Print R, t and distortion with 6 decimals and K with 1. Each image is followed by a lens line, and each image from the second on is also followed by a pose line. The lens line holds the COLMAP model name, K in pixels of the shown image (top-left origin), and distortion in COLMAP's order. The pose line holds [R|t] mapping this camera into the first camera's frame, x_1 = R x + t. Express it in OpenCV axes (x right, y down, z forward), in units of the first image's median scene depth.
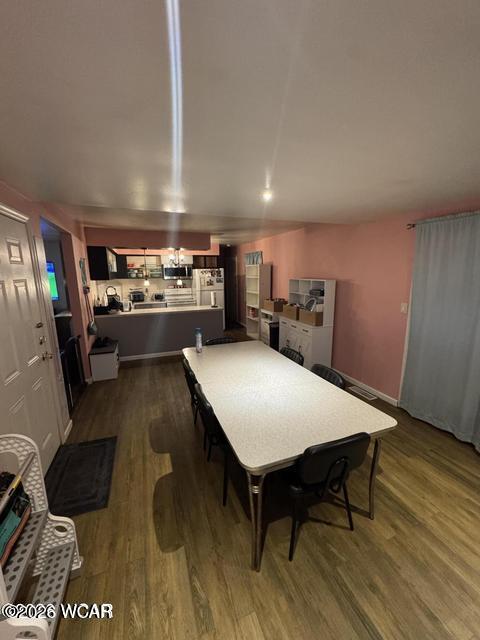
lens RADIAL K [[257.6, 0, 240.0], [0, 257.6, 320.0], [0, 0, 1]] dist [-0.000774, 0.000053]
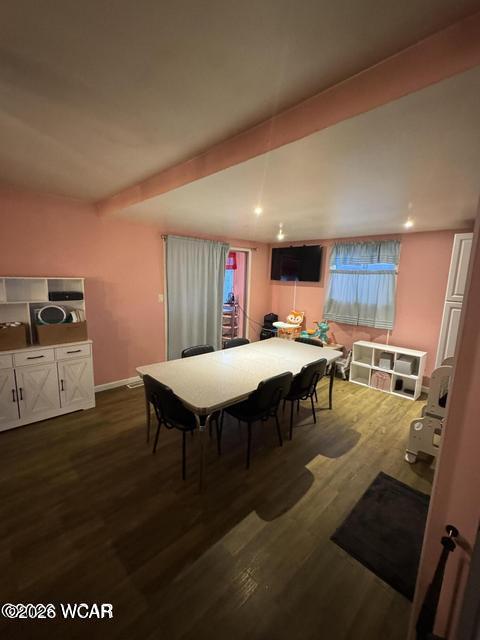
lens RADIAL K [[272.6, 0, 240.0], [0, 272.6, 320.0], [0, 0, 1]] dist [-0.000401, 0.000007]
pose [[-0.402150, -0.152984, 0.902702, -1.109047], [0.145362, 0.962768, 0.227922, -0.276867], [-0.903961, 0.222877, -0.364939, 1.636235]]
